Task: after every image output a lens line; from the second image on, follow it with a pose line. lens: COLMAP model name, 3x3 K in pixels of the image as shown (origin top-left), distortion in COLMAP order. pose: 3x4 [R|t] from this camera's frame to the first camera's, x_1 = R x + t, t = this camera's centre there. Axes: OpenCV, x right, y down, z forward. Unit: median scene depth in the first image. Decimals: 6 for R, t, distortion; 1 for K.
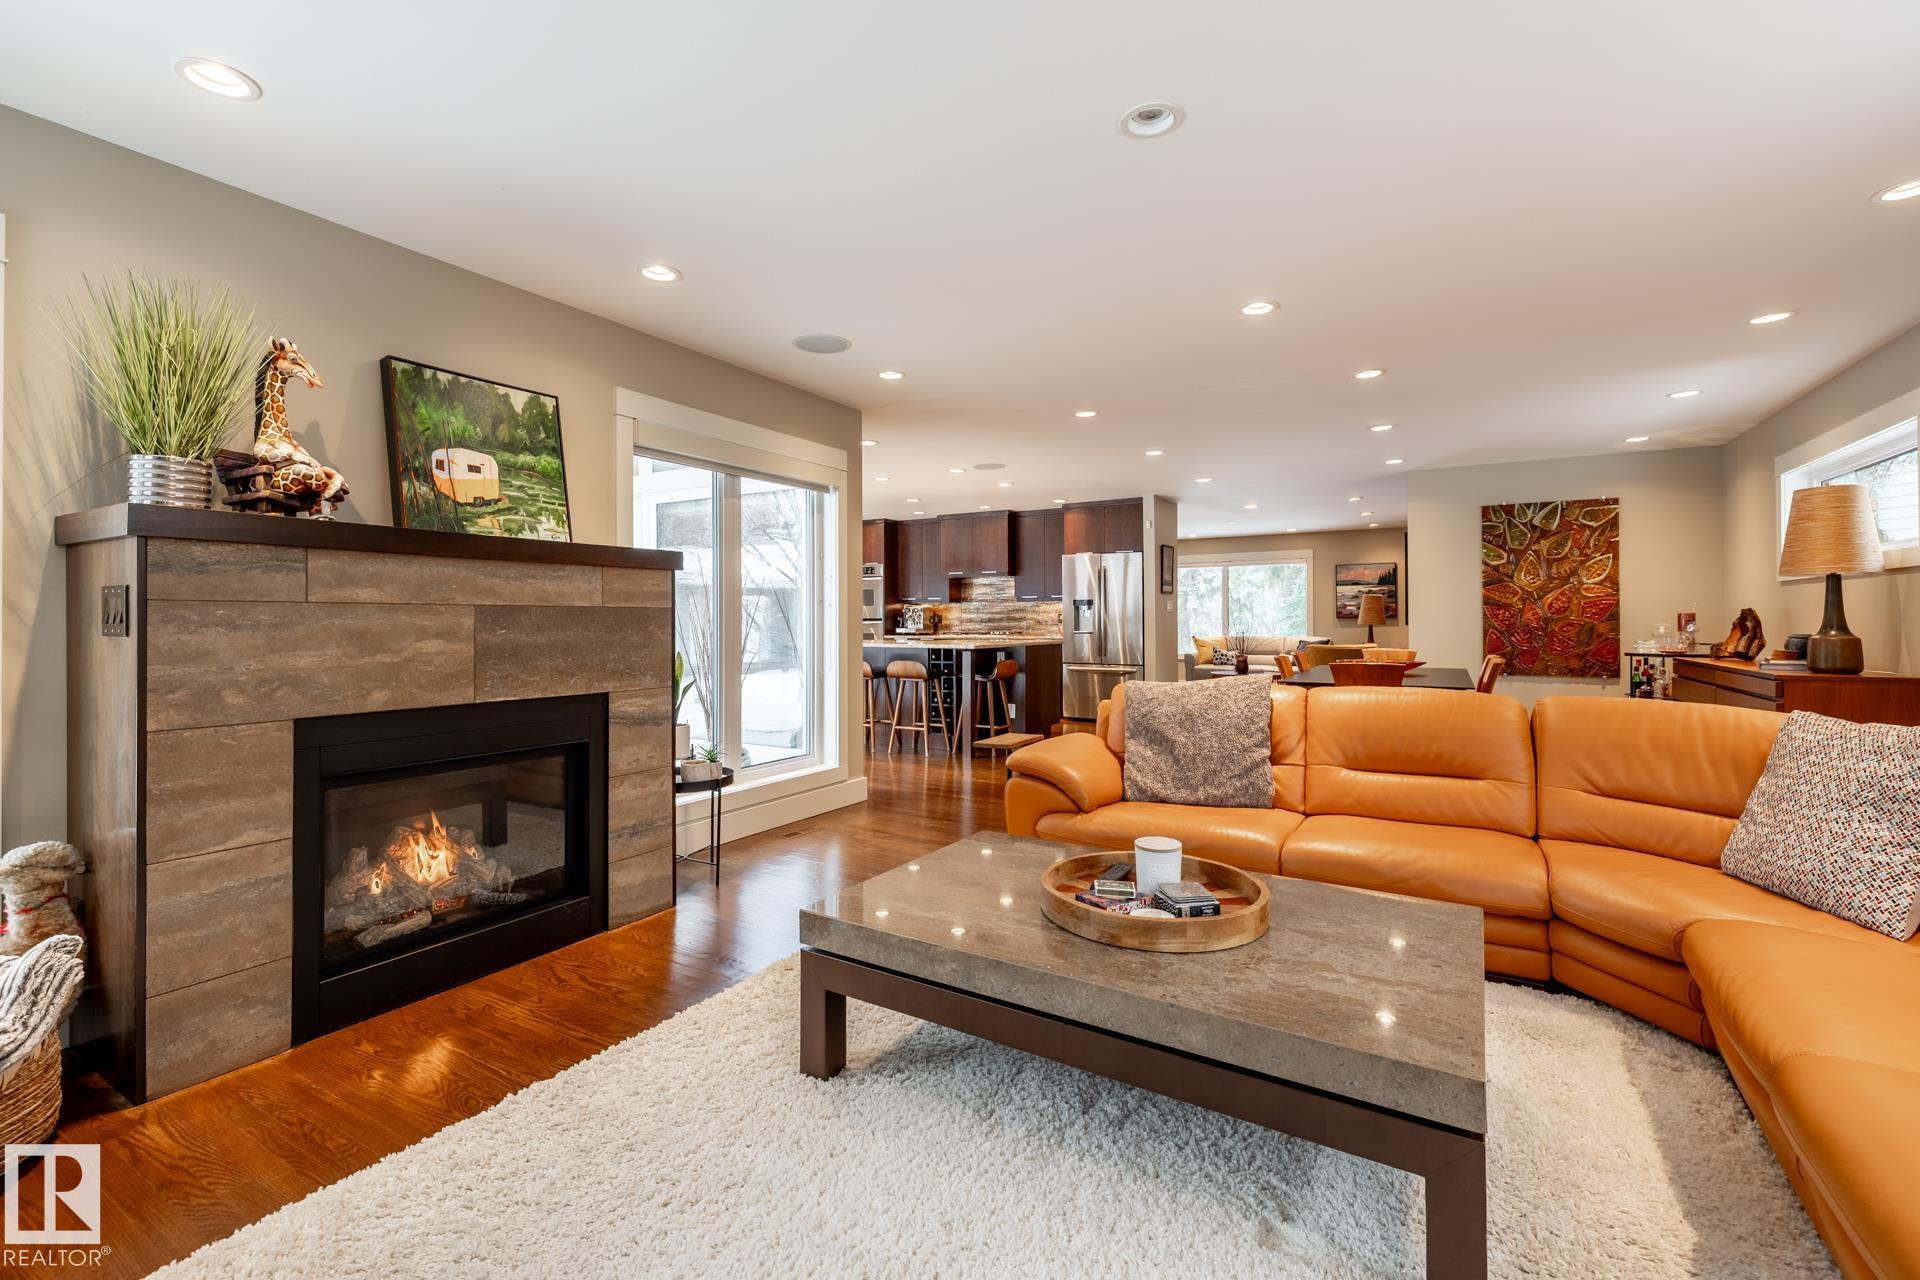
lens RADIAL K [[819.0, 0, 932.5], [0, 819.0, 625.4], [0, 0, 1]] dist [0.000667, -0.000718]
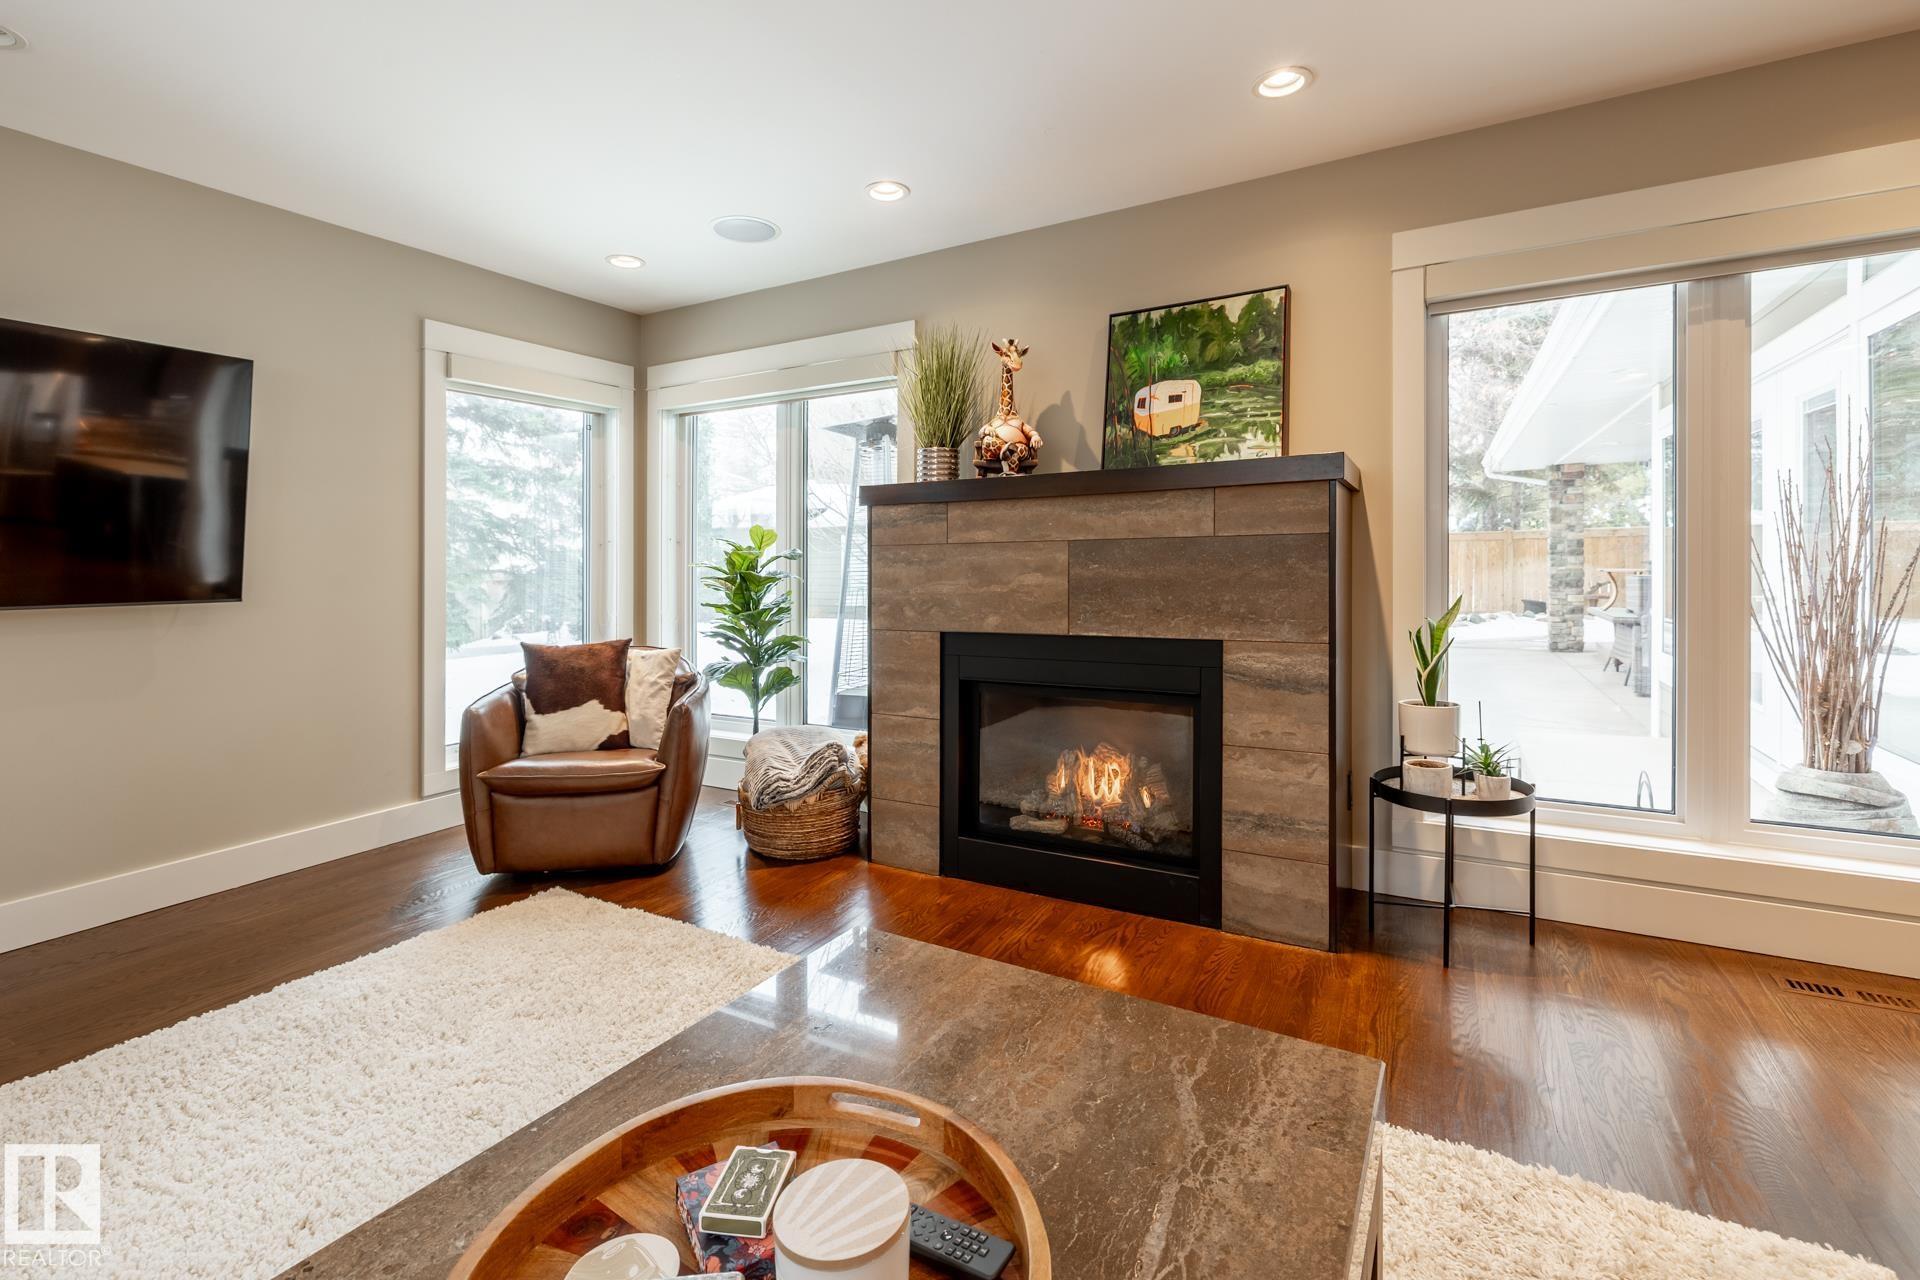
lens RADIAL K [[819.0, 0, 946.9], [0, 819.0, 560.4], [0, 0, 1]] dist [0.000667, -0.000718]
pose [[0.061122, 0.000543, -0.998130, 0.411781], [0.011299, 0.999935, 0.001236, -0.002275], [0.998066, -0.011354, 0.061112, 0.687619]]
